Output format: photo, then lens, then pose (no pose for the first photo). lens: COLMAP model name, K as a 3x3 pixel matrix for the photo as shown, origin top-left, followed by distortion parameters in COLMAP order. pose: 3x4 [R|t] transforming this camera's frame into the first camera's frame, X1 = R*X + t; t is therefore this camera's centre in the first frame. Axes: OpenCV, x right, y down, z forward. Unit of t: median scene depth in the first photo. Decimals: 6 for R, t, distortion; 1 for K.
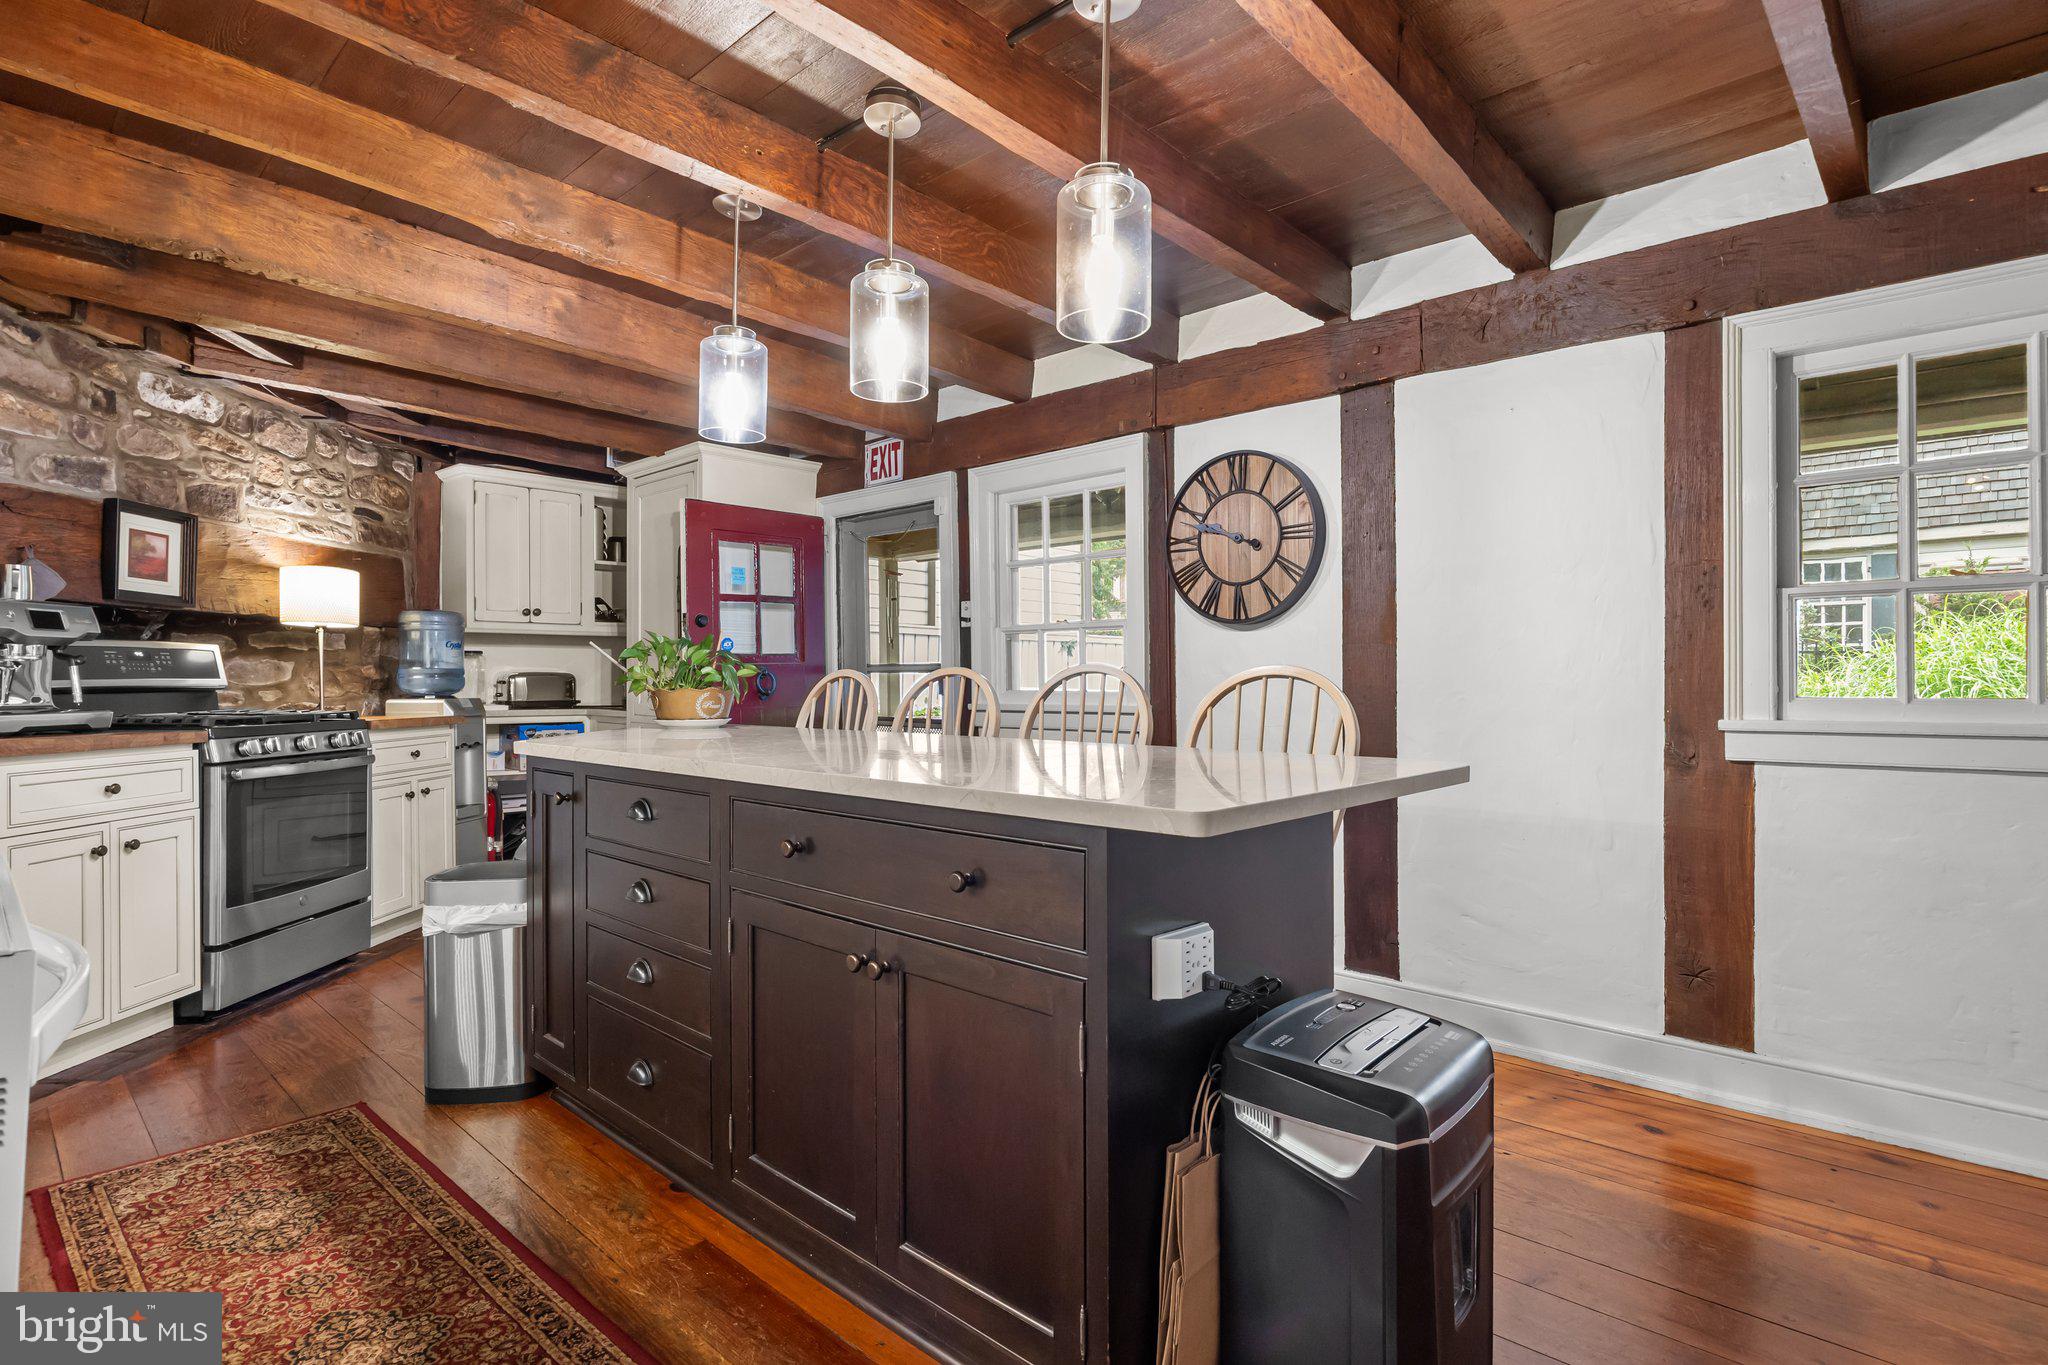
lens RADIAL K [[1004.2, 0, 1024.0], [0, 1004.2, 682.5], [0, 0, 1]] dist [-0.011604, 0.000218]
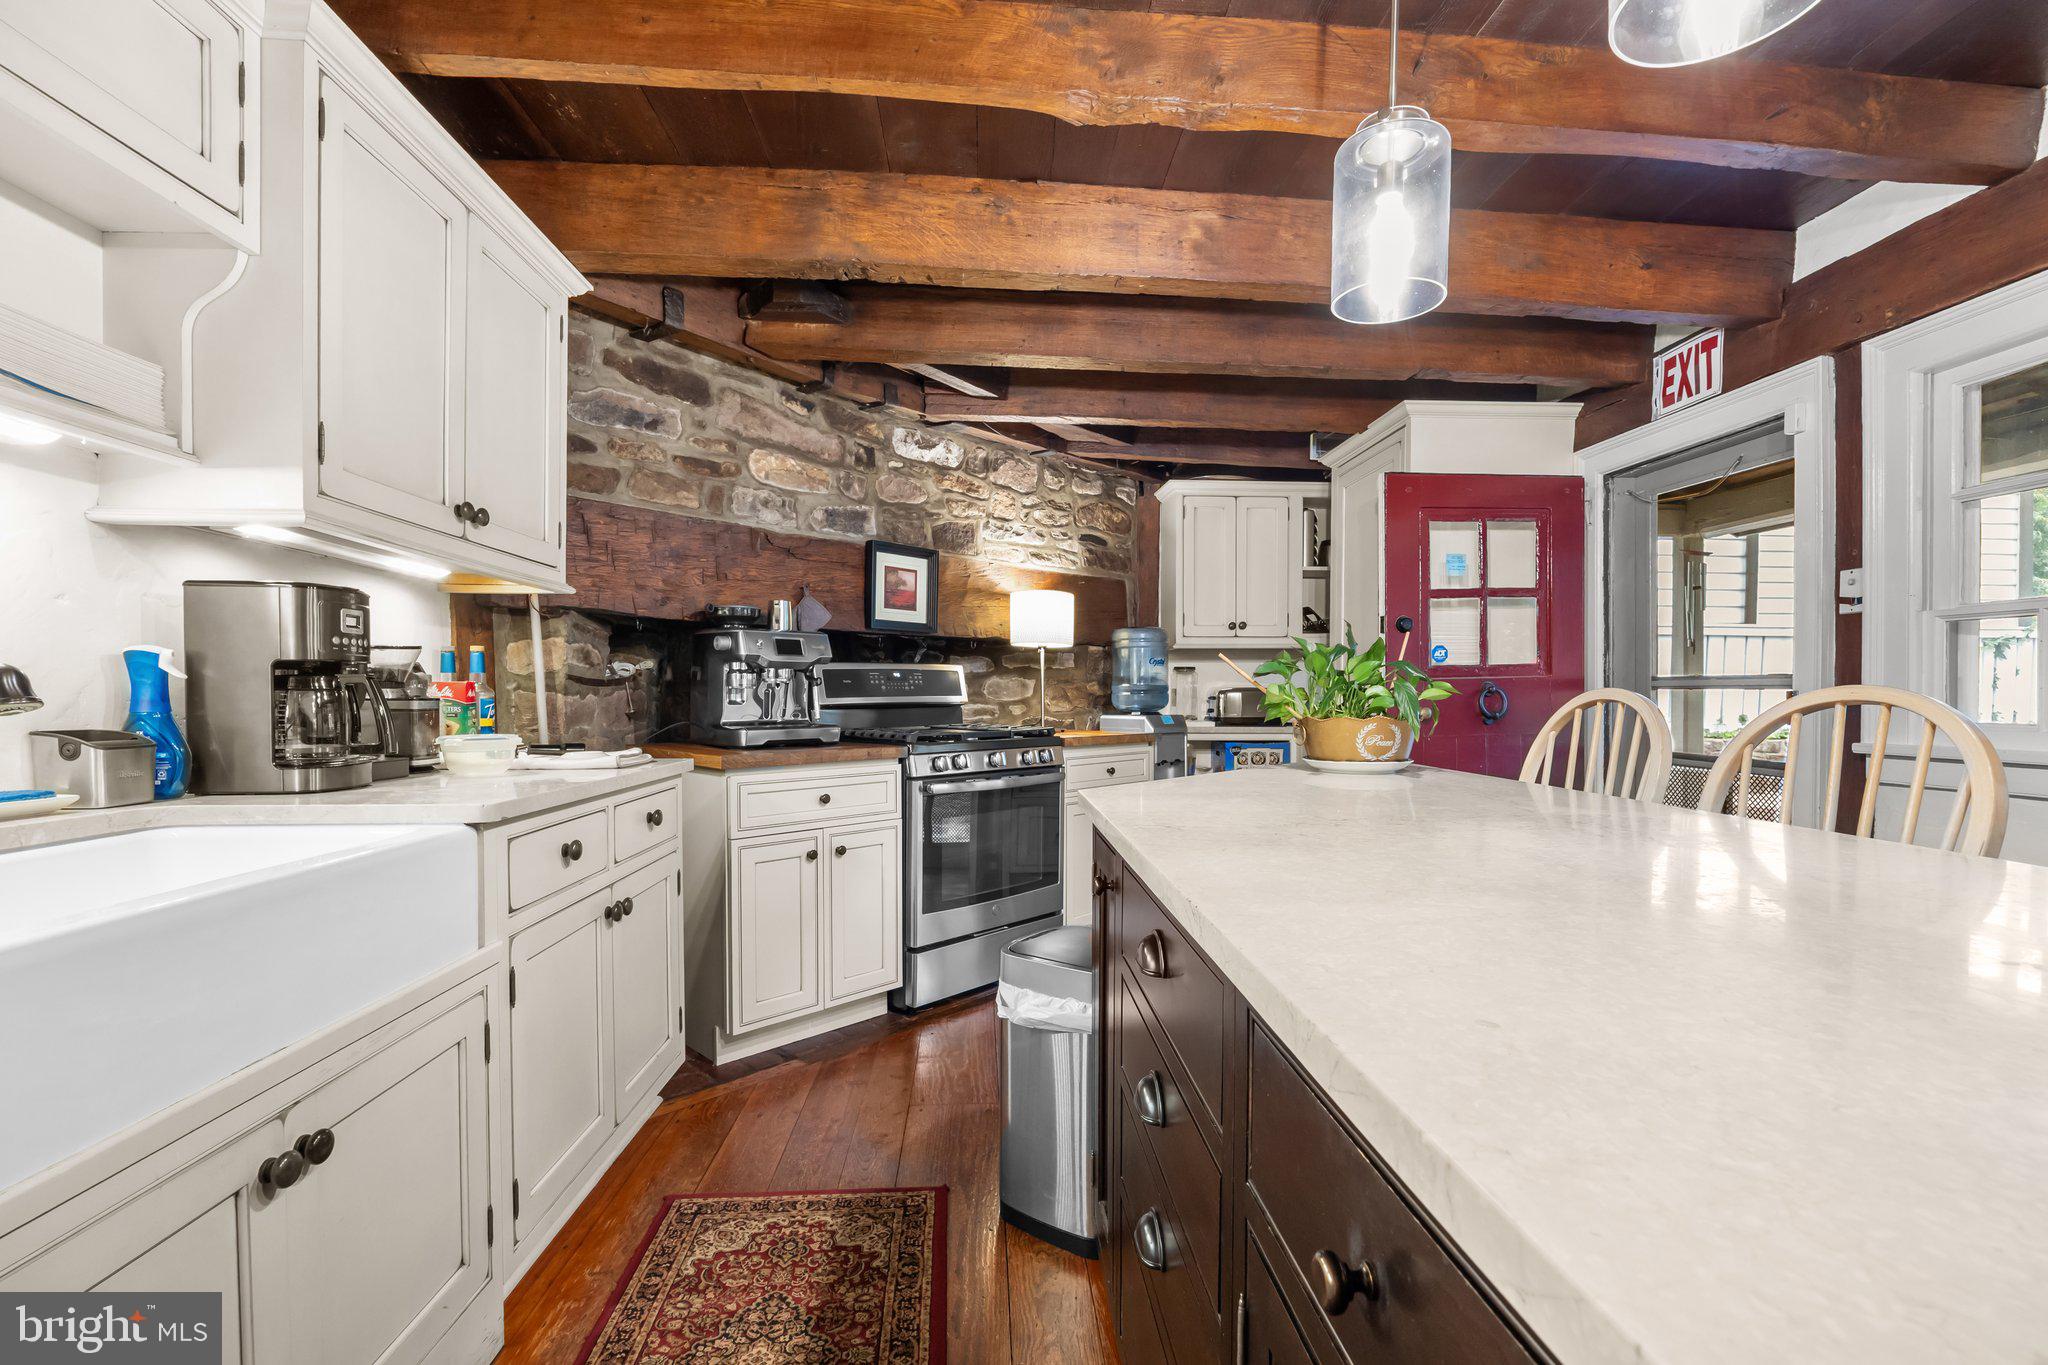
lens RADIAL K [[899.3, 0, 1030.0], [0, 899.3, 714.9], [0, 0, 1]] dist [-0.013293, 0.000594]
pose [[0.722203, 0.020180, -0.691386, -0.052830], [-0.002695, 0.999649, 0.026364, -0.009907], [0.691676, -0.017177, 0.722004, 0.346181]]
